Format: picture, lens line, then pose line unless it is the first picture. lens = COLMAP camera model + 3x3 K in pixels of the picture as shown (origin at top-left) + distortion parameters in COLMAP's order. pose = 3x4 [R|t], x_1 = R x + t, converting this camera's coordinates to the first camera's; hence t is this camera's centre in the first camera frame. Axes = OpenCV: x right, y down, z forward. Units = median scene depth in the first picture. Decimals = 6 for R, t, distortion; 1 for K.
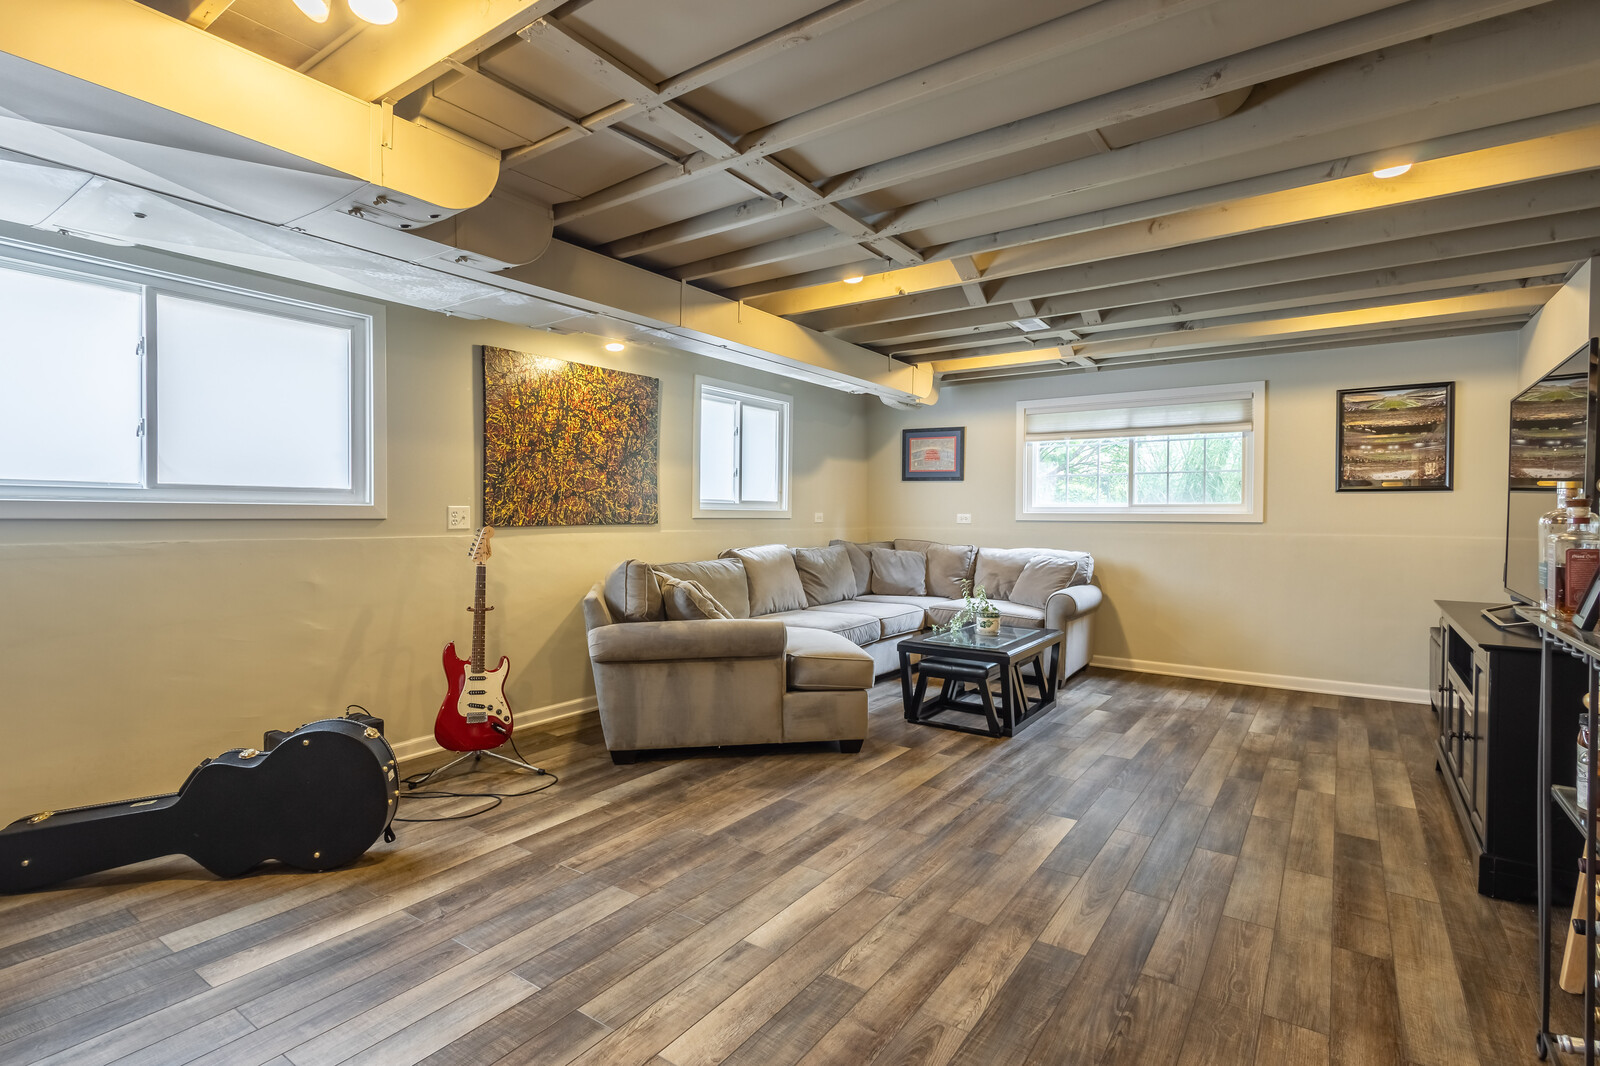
lens RADIAL K [[813.7, 0, 718.5], [0, 813.7, 529.0], [0, 0, 1]] dist [0.011803, -0.000027]
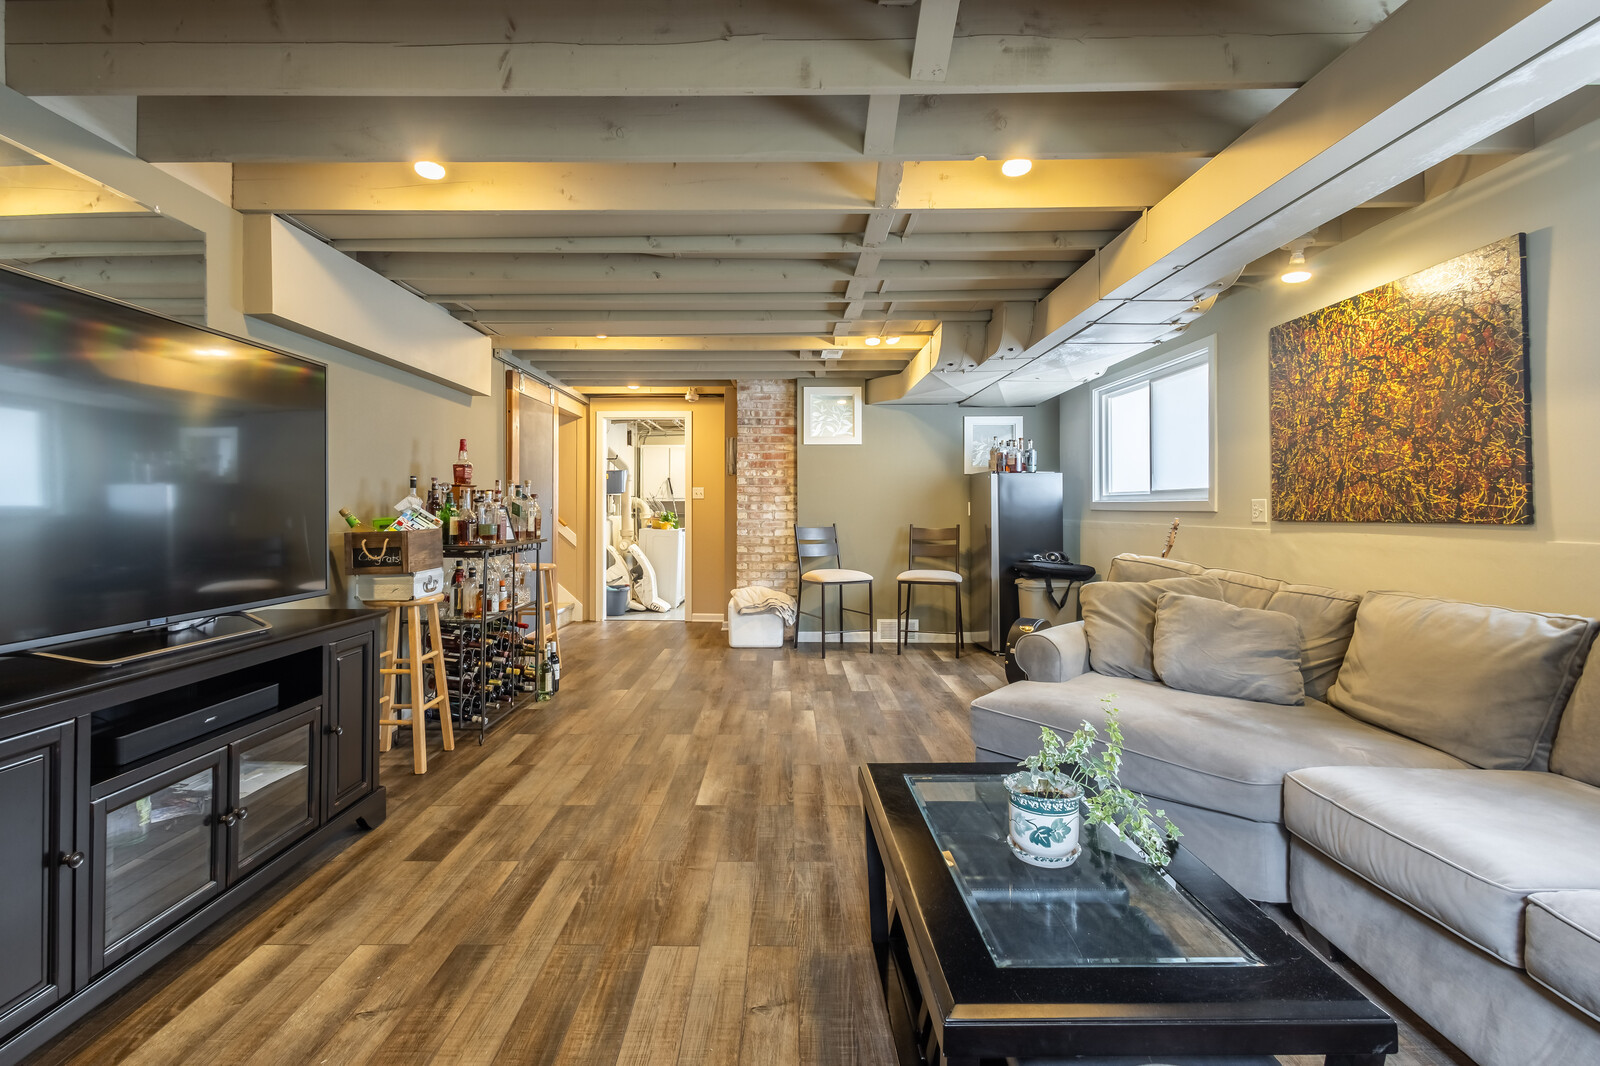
lens RADIAL K [[750.3, 0, 778.4], [0, 750.3, 502.1], [0, 0, 1]] dist [0.009348, -0.000515]
pose [[-0.793439, -0.010514, -0.608560, 0.678914], [-0.016270, 0.999860, 0.003938, -0.017957], [0.608433, 0.013026, -0.793498, 1.313338]]
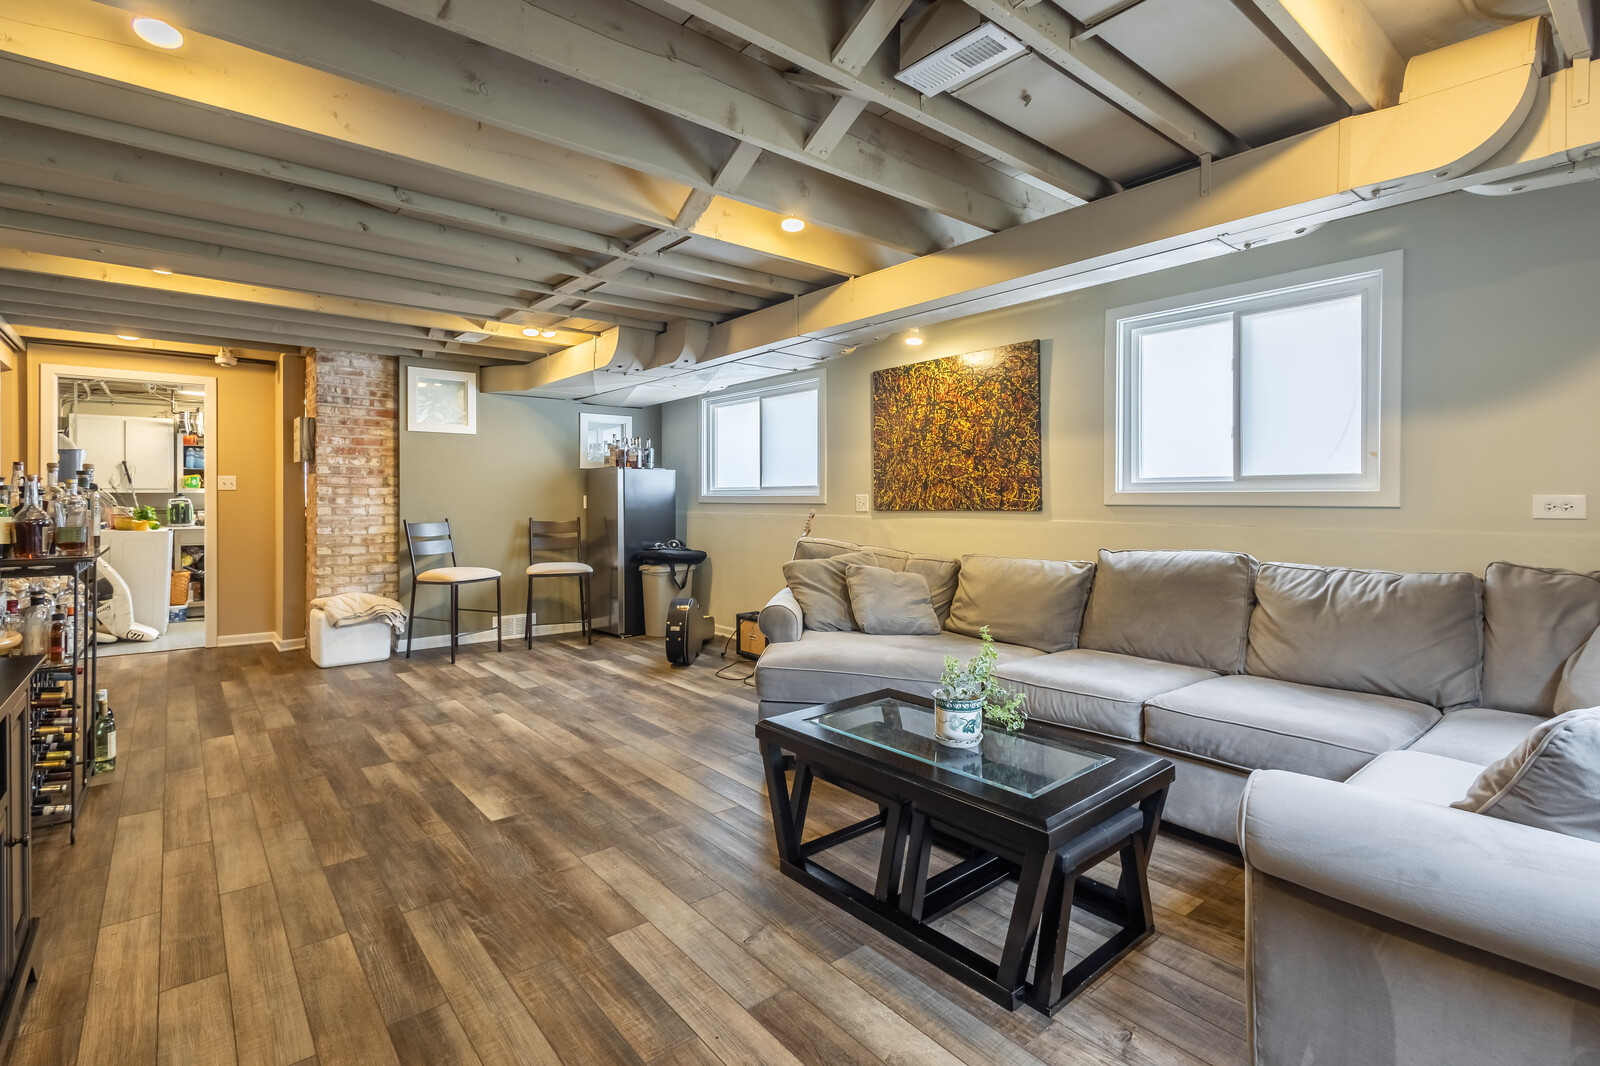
lens RADIAL K [[737.9, 0, 797.6], [0, 737.9, 504.7], [0, 0, 1]] dist [0.005513, 0.000036]
pose [[-0.219396, 0.001106, -0.975635, 0.874631], [-0.018467, 0.999815, 0.005287, -0.015232], [0.975461, 0.019177, -0.219335, 1.115183]]
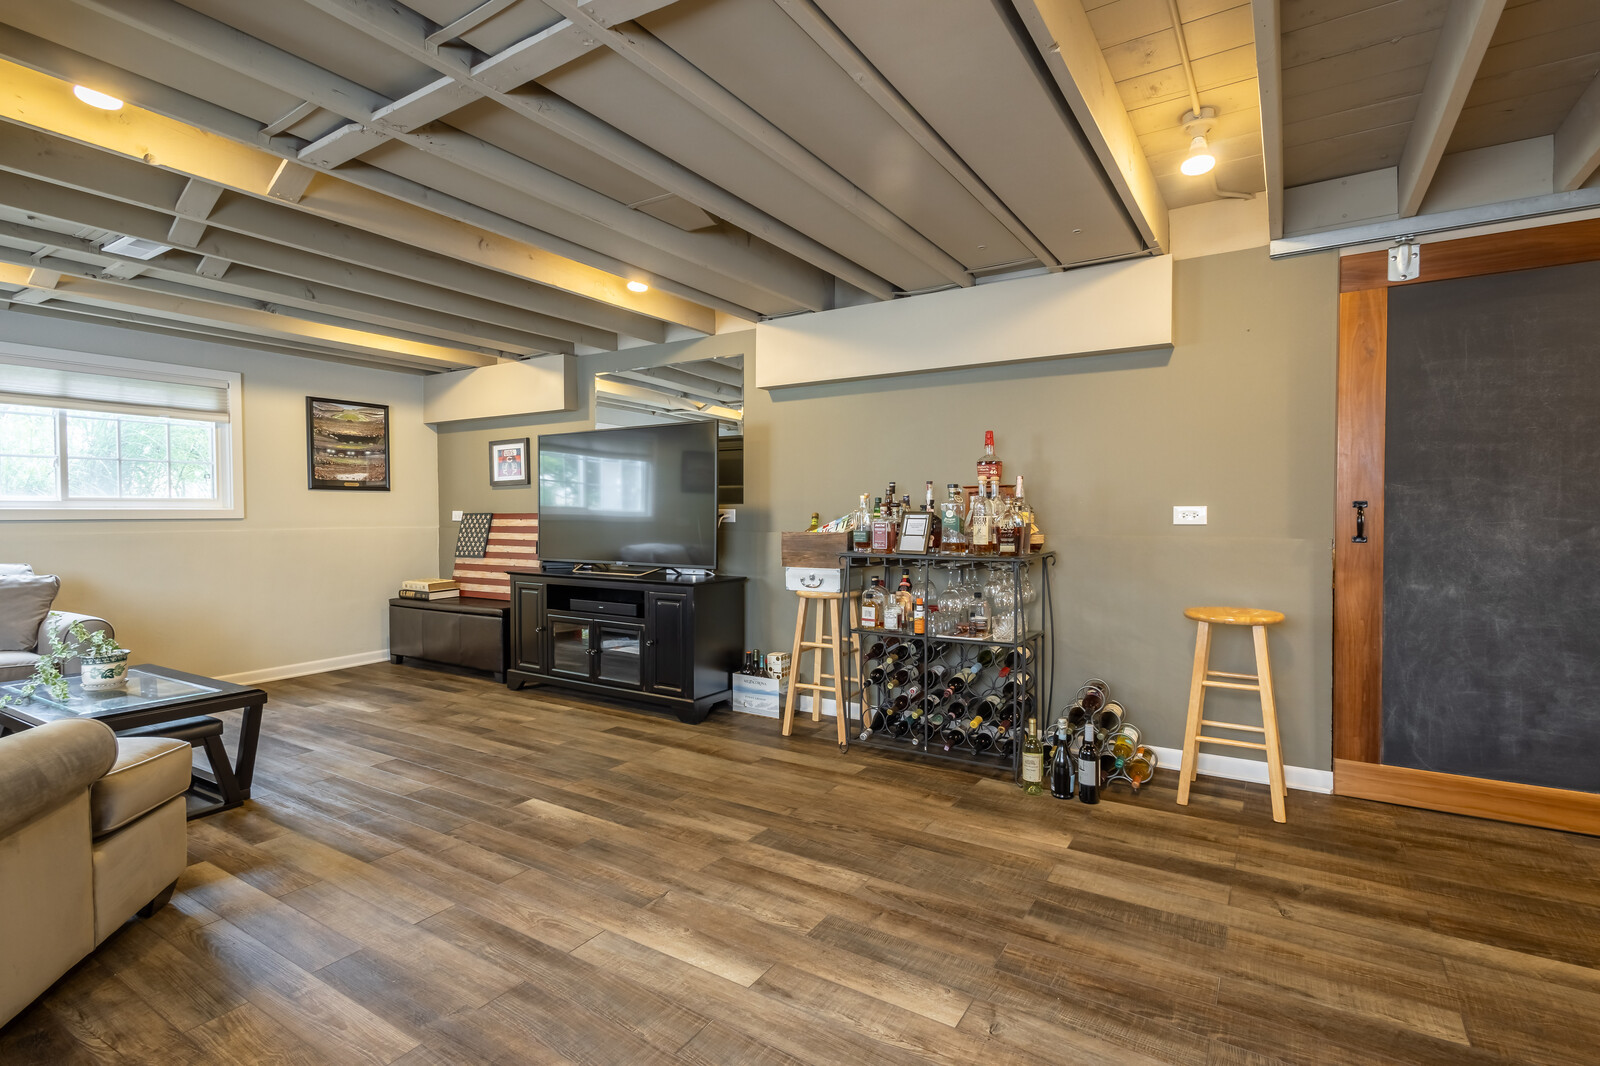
lens RADIAL K [[748.8, 0, 845.2], [0, 748.8, 531.8], [0, 0, 1]] dist [0.001754, -0.000073]
pose [[-0.143941, -0.029385, 0.989150, -0.413829], [0.021246, 0.999237, 0.032776, -0.008057], [-0.989358, 0.025733, -0.143207, 0.534049]]
